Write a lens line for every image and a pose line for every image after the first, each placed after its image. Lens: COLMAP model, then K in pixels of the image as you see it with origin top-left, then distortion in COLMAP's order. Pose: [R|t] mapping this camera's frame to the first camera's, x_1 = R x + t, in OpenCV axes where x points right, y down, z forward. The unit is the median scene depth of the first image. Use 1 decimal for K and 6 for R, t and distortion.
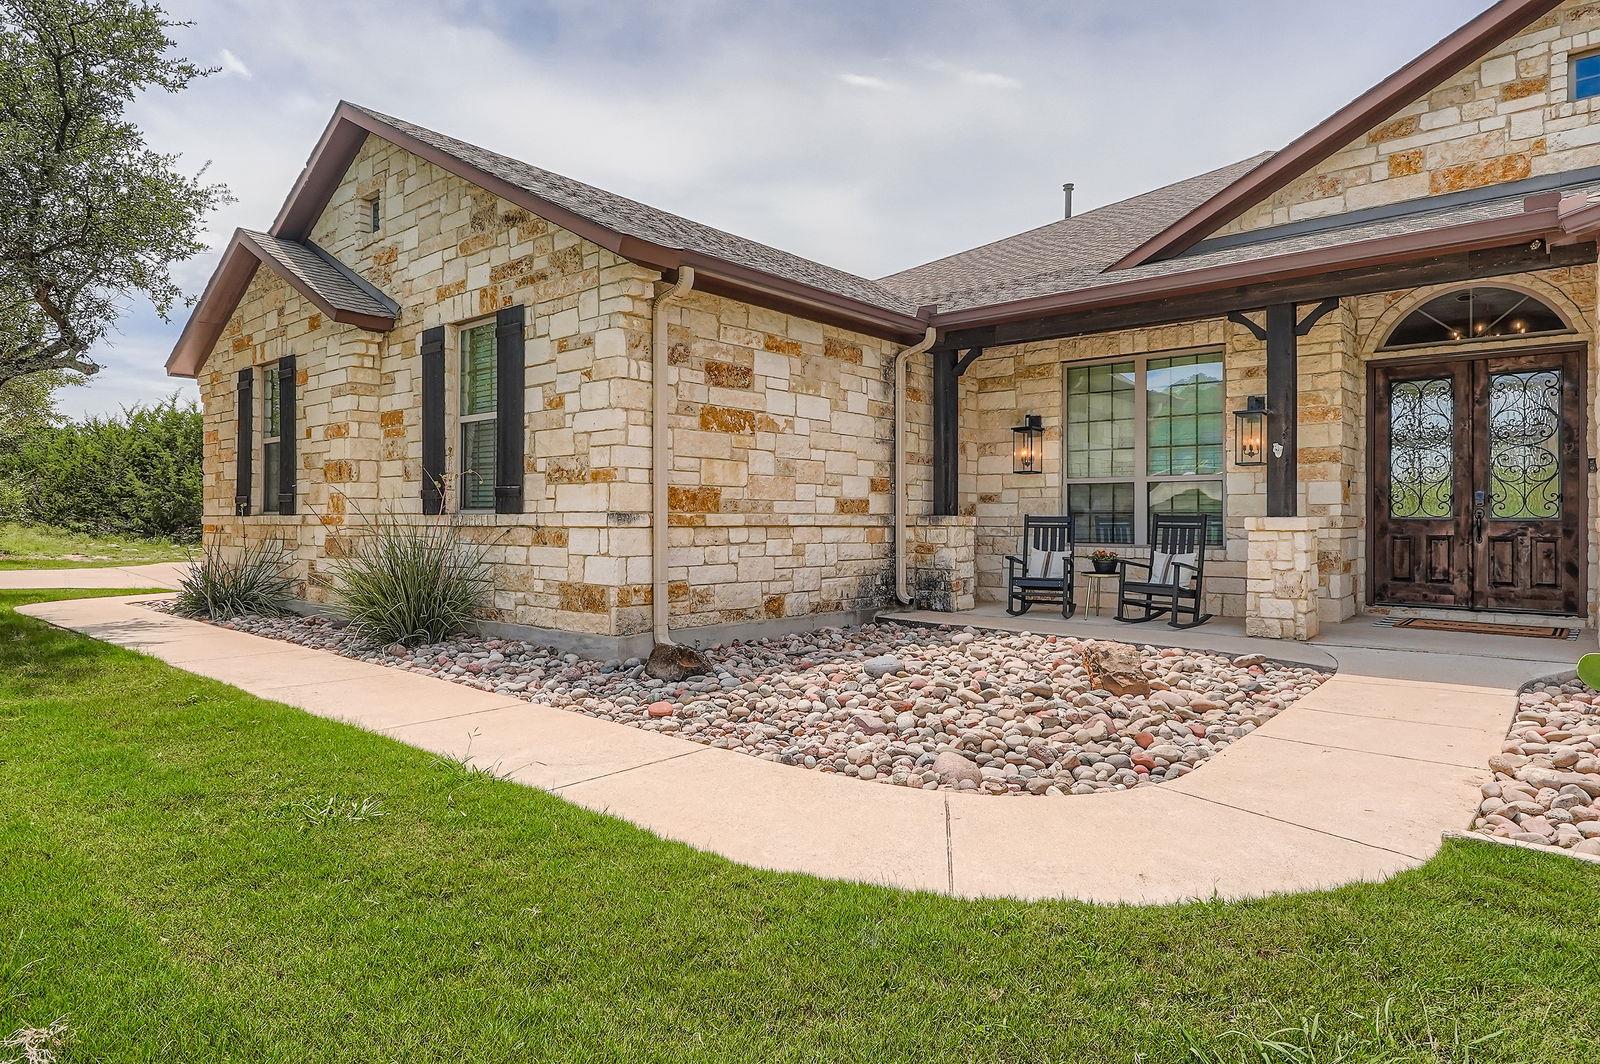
lens RADIAL K [[909.3, 0, 800.3], [0, 909.3, 516.5], [0, 0, 1]] dist [-0.008337, -0.000914]
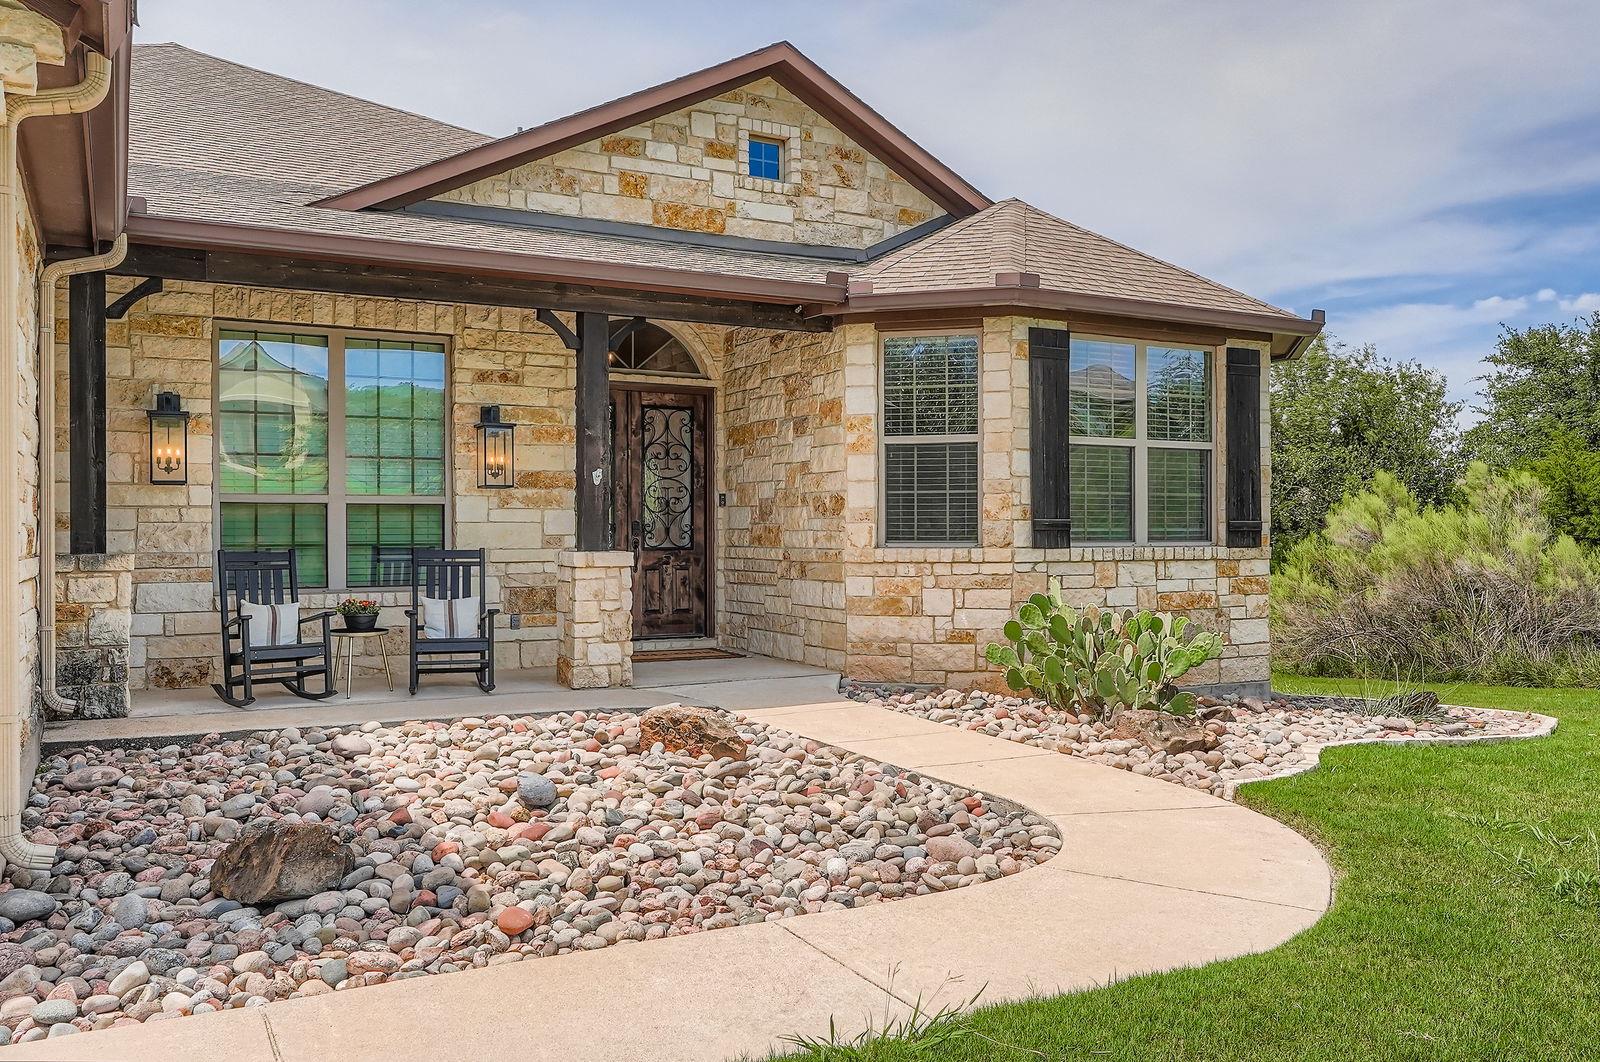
lens RADIAL K [[1259.8, 0, 805.7], [0, 1259.8, 530.6], [0, 0, 1]] dist [-0.003930, -0.006856]
pose [[0.347254, -0.000491, 0.937771, -0.533223], [0.001991, 0.999998, -0.000213, -0.018063], [-0.937769, 0.001941, 0.347255, 0.355103]]
